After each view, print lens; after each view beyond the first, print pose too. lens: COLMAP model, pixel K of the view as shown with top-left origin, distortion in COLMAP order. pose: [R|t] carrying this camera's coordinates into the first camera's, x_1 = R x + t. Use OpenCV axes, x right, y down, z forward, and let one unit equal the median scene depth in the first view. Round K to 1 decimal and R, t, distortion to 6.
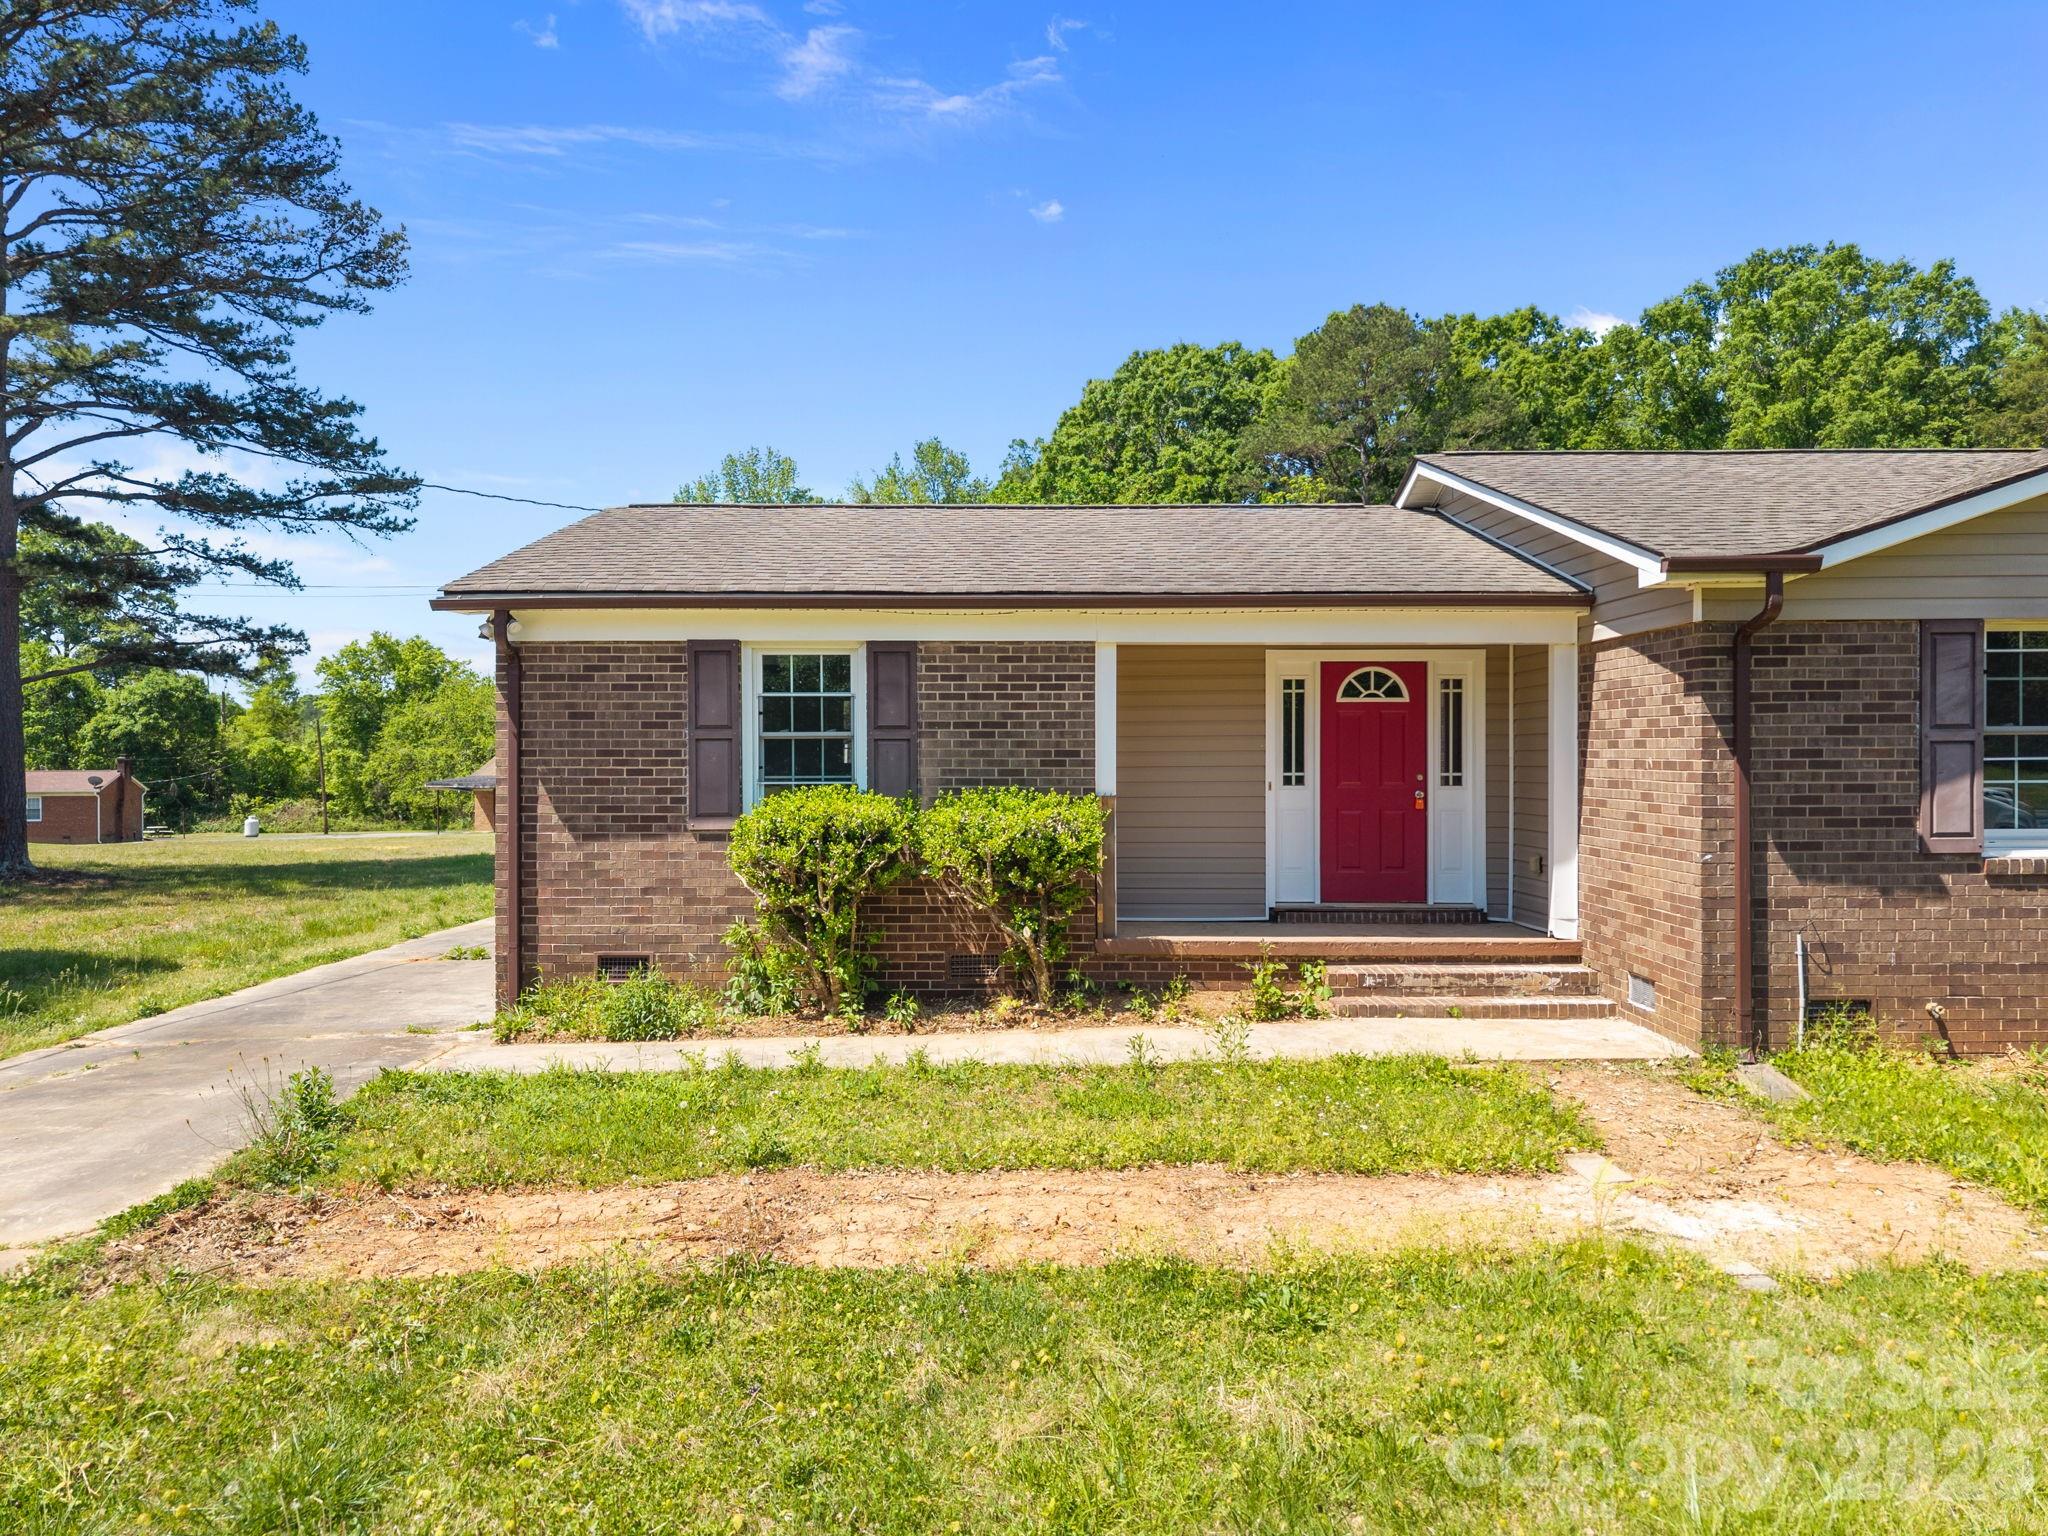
lens RADIAL K [[1364.6, 0, 1024.0], [0, 1364.6, 768.0], [0, 0, 1]] dist [0.042409, -0.050090]
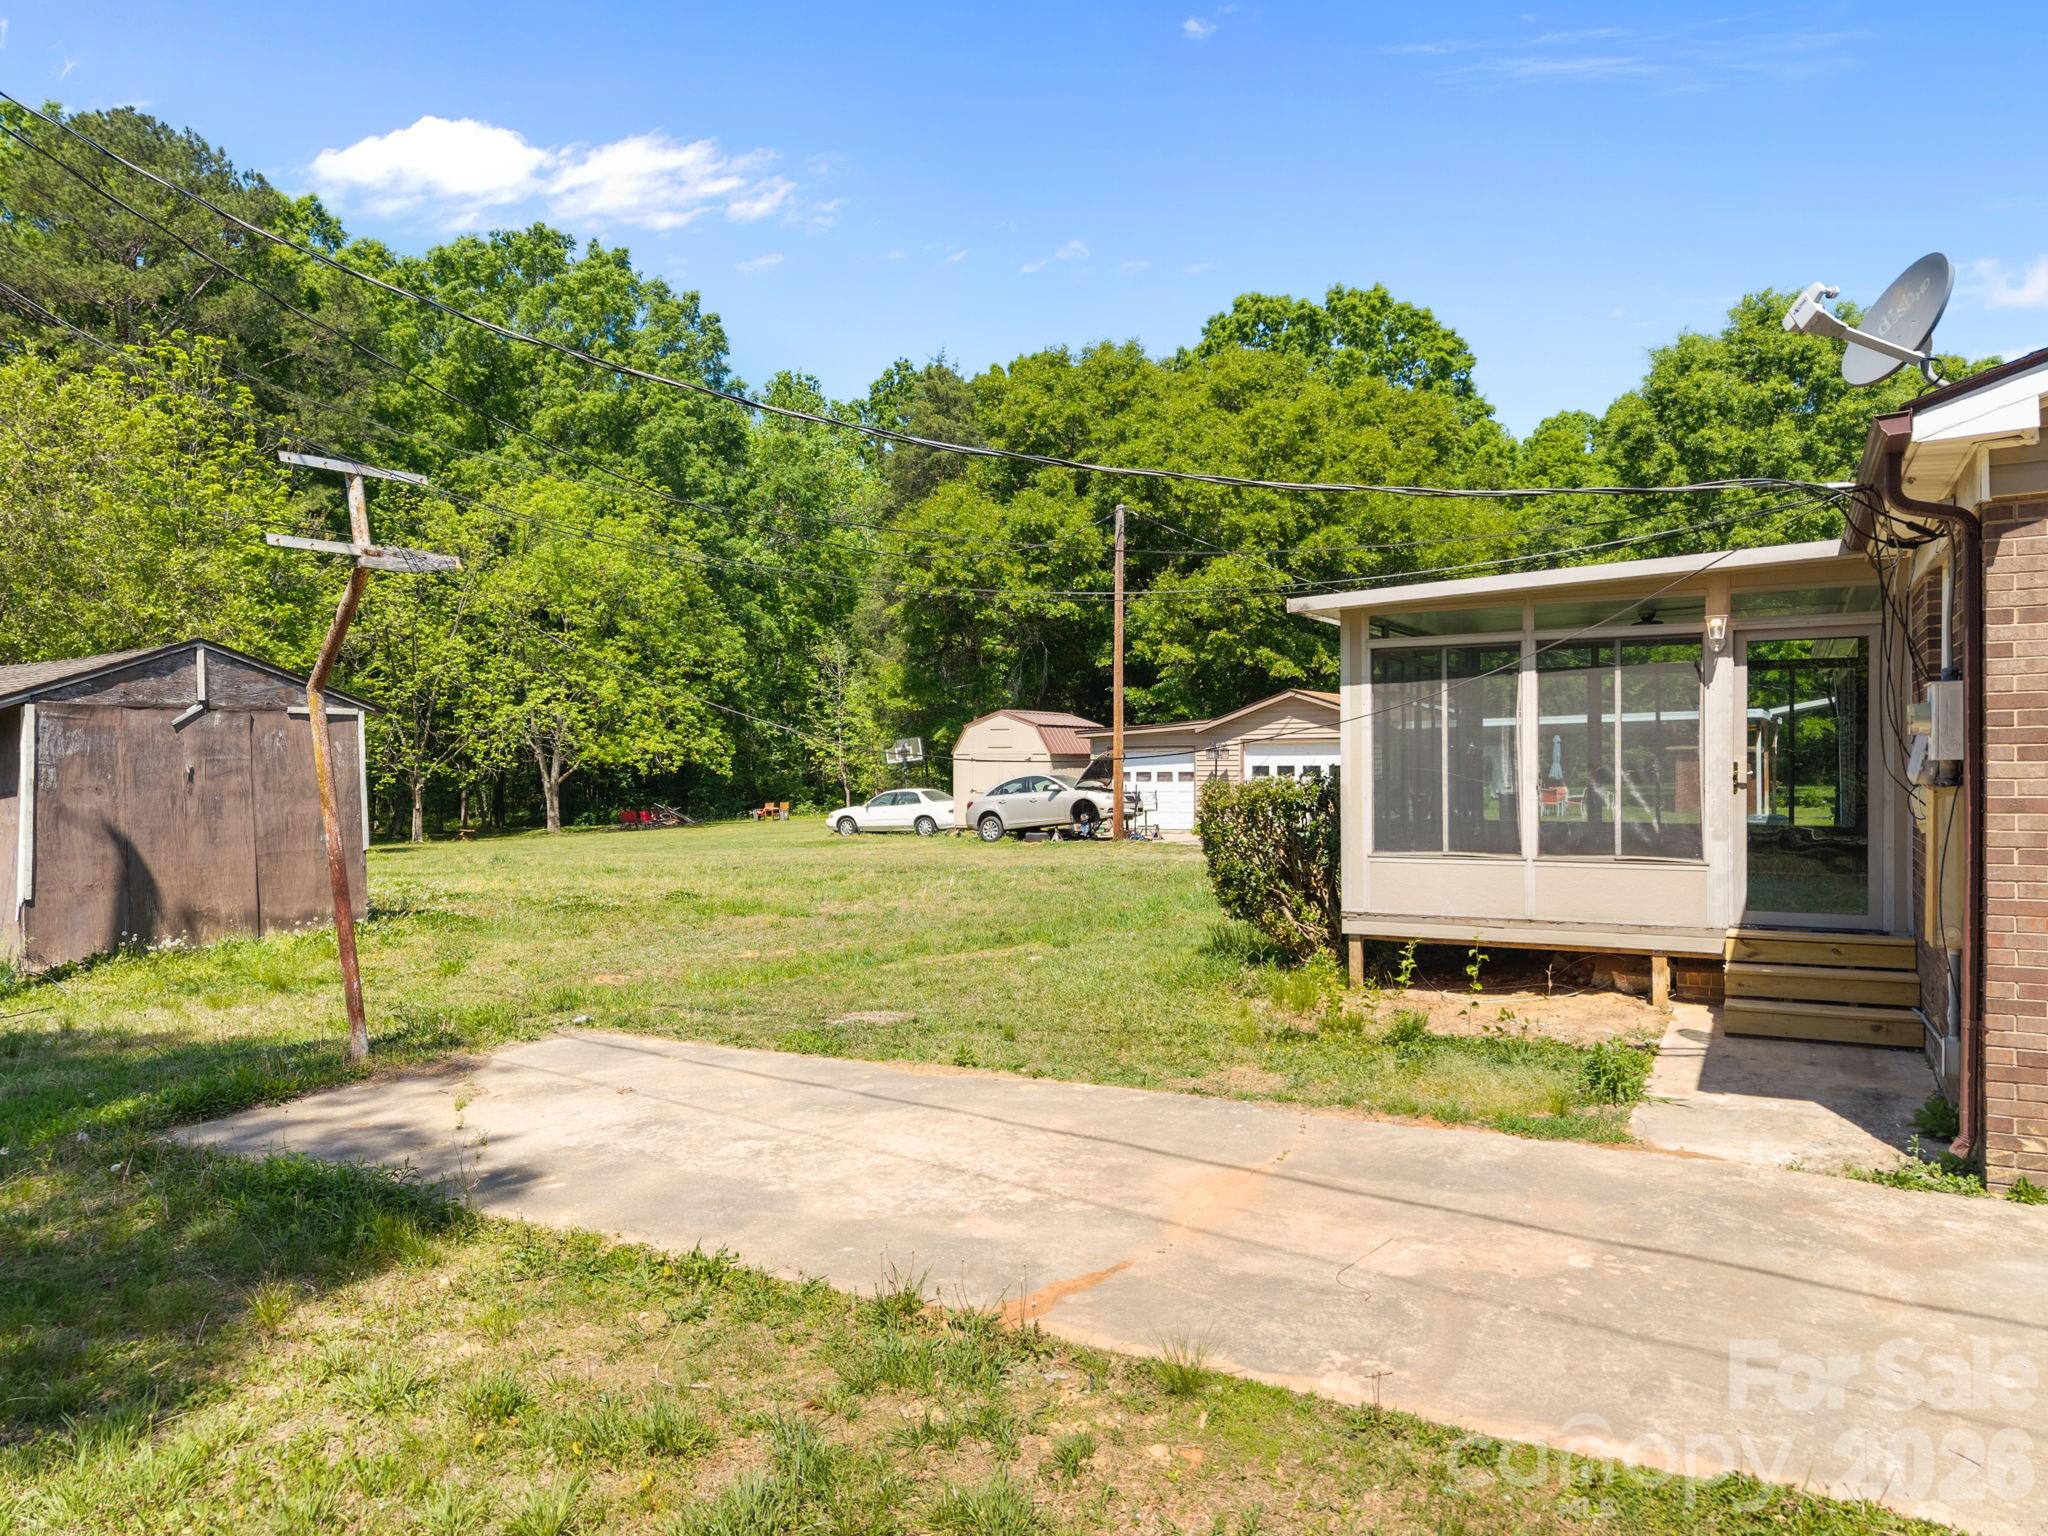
lens RADIAL K [[1364.6, 0, 1024.0], [0, 1364.6, 768.0], [0, 0, 1]] dist [0.042409, -0.050090]
pose [[0.481616, -0.007182, 0.876353, -0.387770], [0.011347, 0.999934, 0.001958, 0.002640], [-0.876309, 0.009001, 0.481665, 0.717874]]
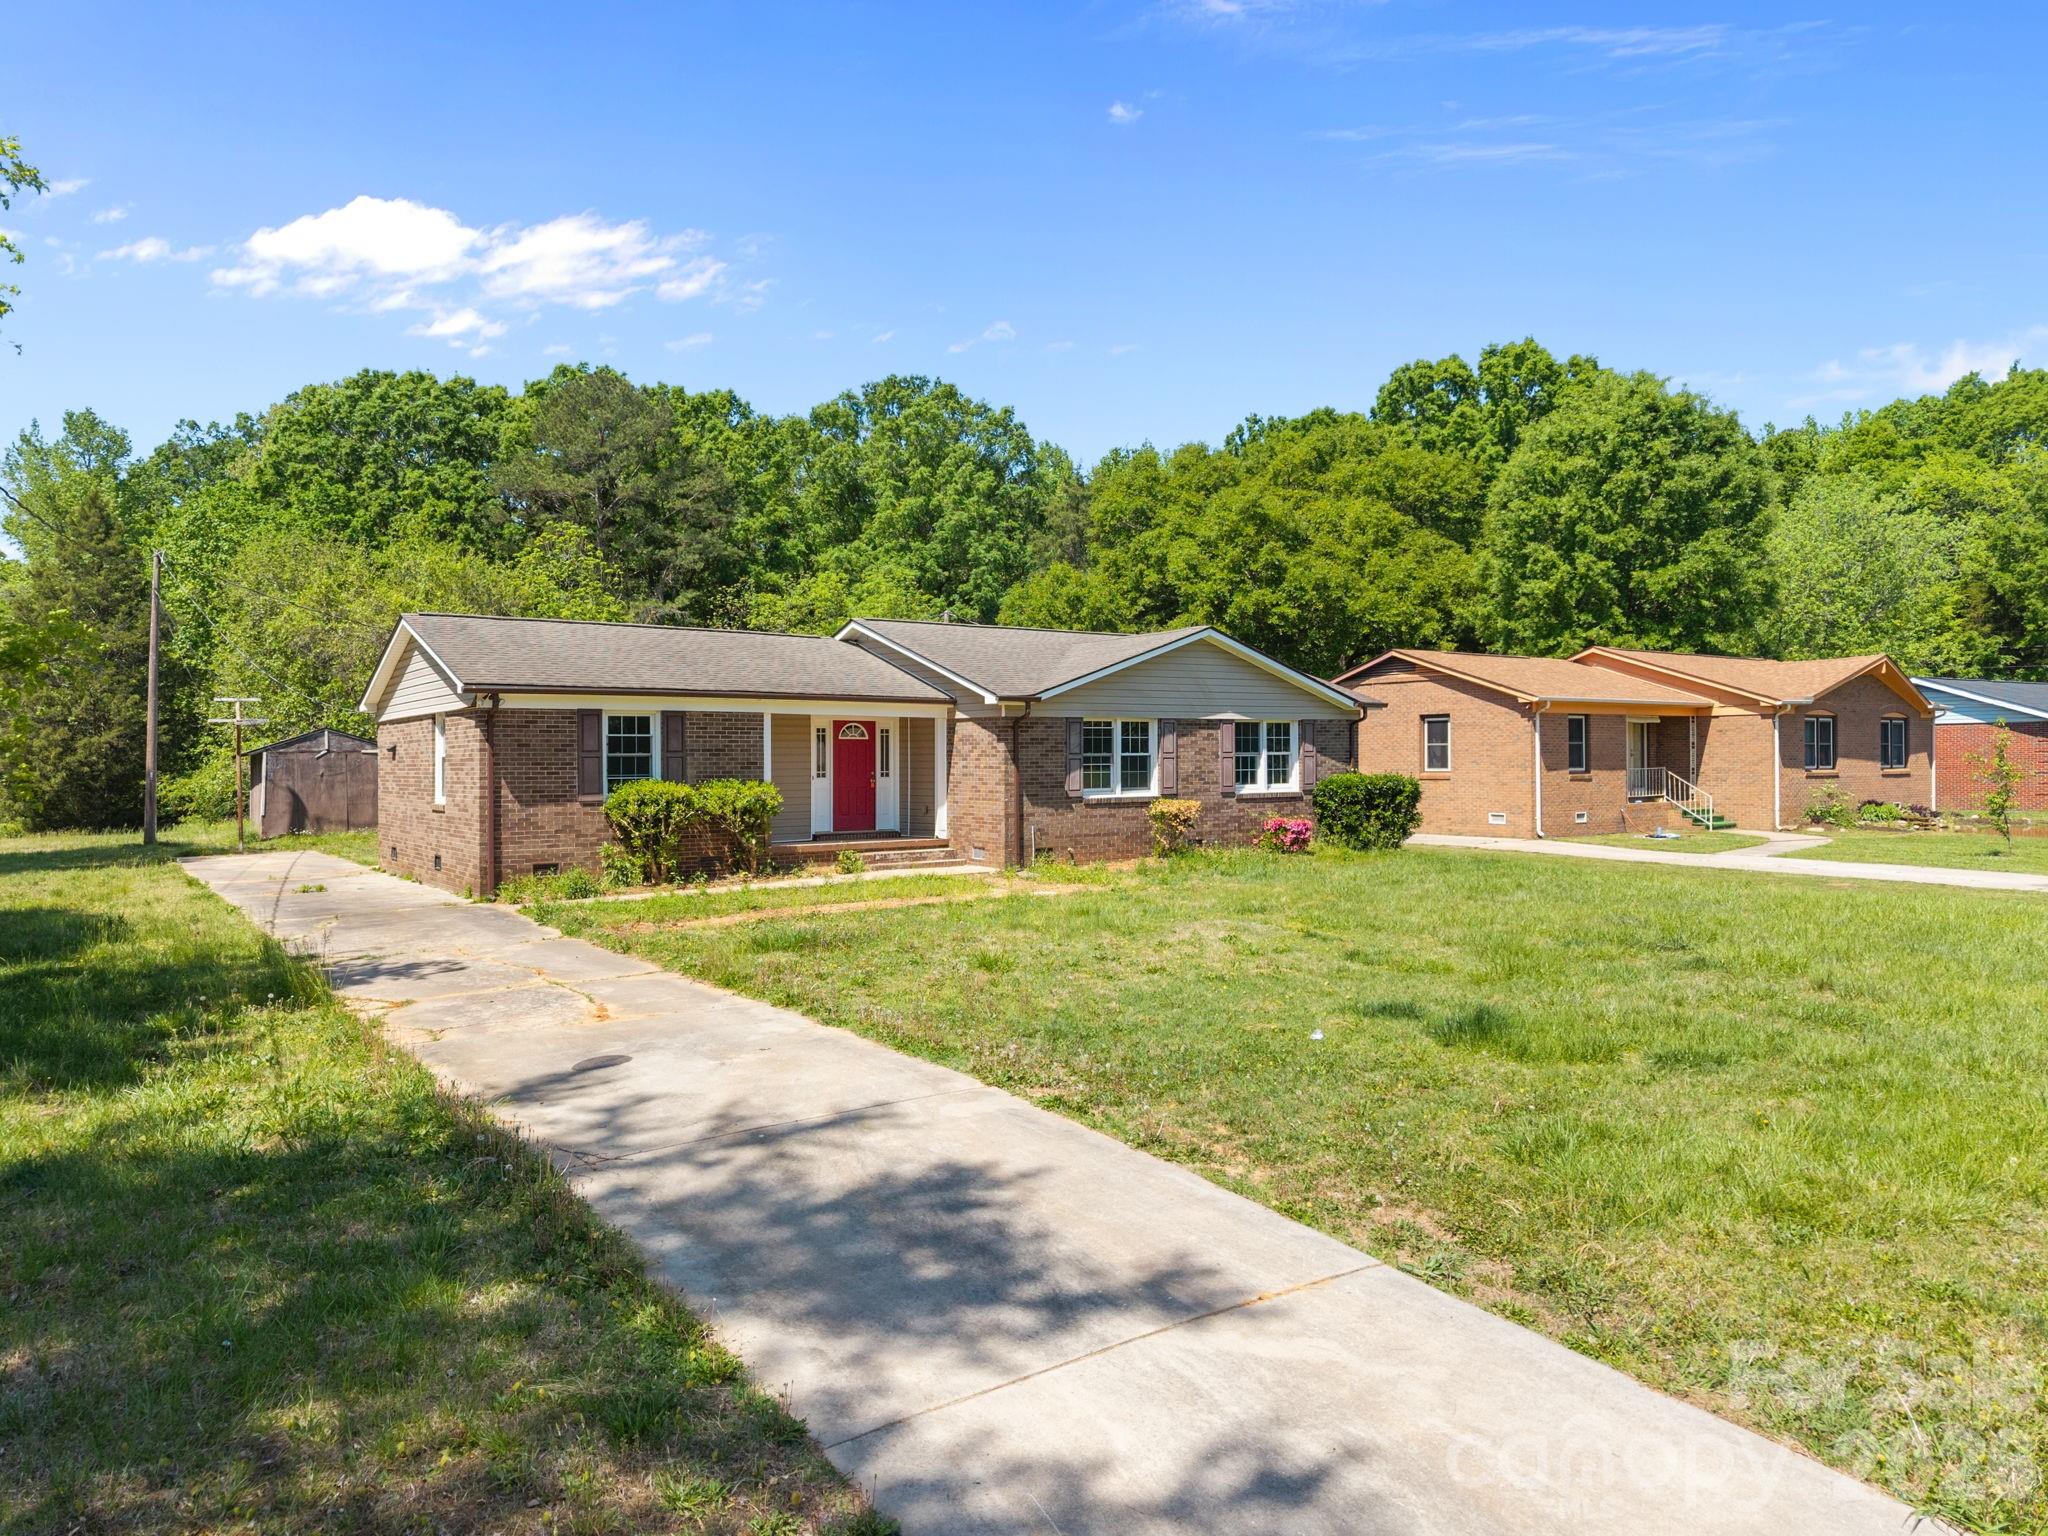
lens RADIAL K [[1335.8, 0, 1029.7], [0, 1335.8, 794.8], [0, 0, 1]] dist [0.034886, -0.053687]
pose [[0.815800, -0.017339, 0.578075, -0.304609], [0.006613, 0.999765, 0.020656, -0.000519], [-0.578297, -0.013028, 0.815722, -0.367540]]
